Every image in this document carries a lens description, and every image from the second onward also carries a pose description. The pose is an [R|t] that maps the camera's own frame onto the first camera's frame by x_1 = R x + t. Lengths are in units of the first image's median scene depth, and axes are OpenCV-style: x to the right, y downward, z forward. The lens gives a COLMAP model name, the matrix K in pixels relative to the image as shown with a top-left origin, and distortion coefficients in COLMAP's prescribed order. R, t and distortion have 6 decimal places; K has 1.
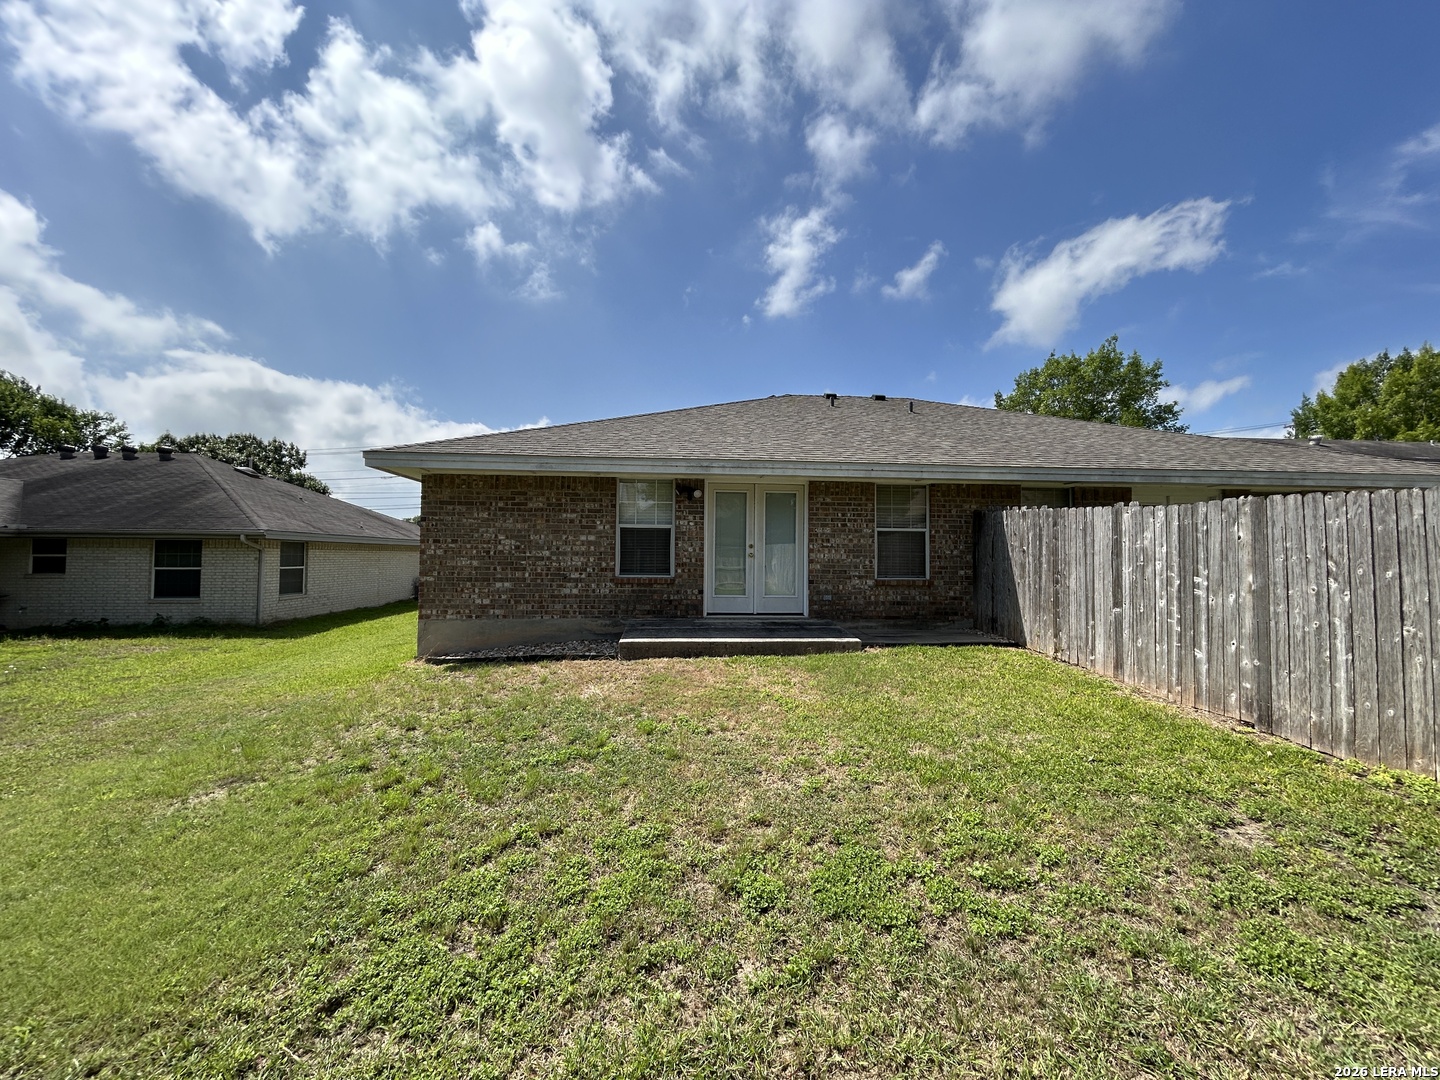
lens RADIAL K [[578.7, 0, 718.7], [0, 578.7, 536.4], [0, 0, 1]] dist [-0.006321, 0.000347]
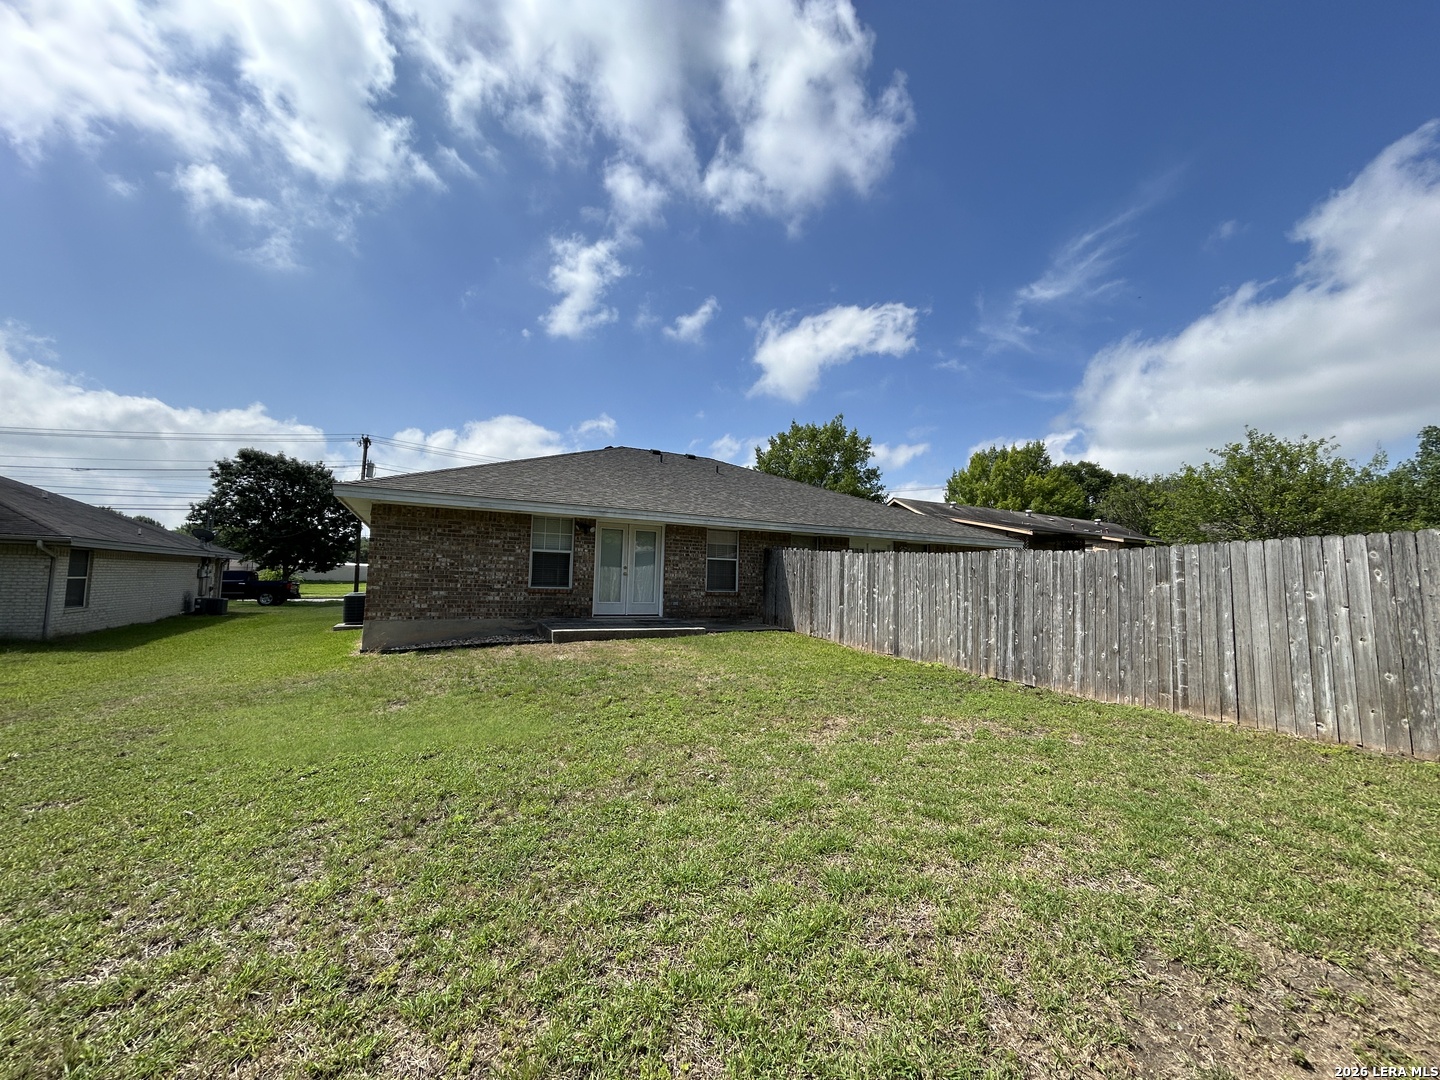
lens RADIAL K [[578.7, 0, 718.7], [0, 578.7, 536.4], [0, 0, 1]] dist [-0.006321, 0.000347]
pose [[0.922424, 0.043694, 0.383699, -0.156129], [-0.030908, 0.998744, -0.039428, -0.005679], [-0.384940, 0.024510, 0.922616, -0.224244]]
